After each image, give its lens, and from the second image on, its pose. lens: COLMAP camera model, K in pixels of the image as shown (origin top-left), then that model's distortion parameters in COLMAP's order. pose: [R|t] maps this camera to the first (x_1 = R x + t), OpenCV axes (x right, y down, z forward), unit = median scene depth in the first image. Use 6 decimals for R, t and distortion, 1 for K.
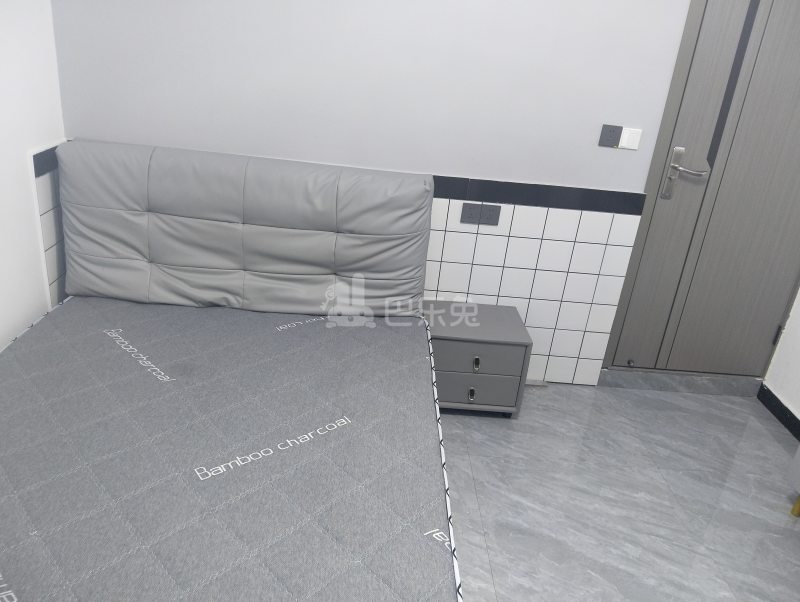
lens RADIAL K [[642.9, 0, 394.6], [0, 642.9, 301.4], [0, 0, 1]] dist [0.052459, -0.035933]
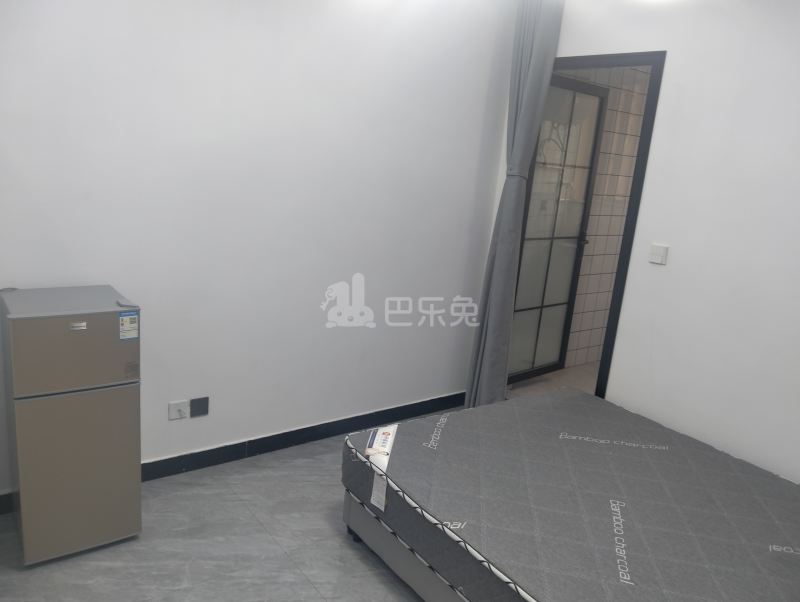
lens RADIAL K [[642.9, 0, 397.0], [0, 642.9, 305.8], [0, 0, 1]] dist [0.052459, -0.035933]
pose [[-0.795347, -0.034813, -0.605154, 0.766838], [-0.396749, 0.784682, 0.476302, -0.441524], [0.458273, 0.618920, -0.637906, 1.191772]]
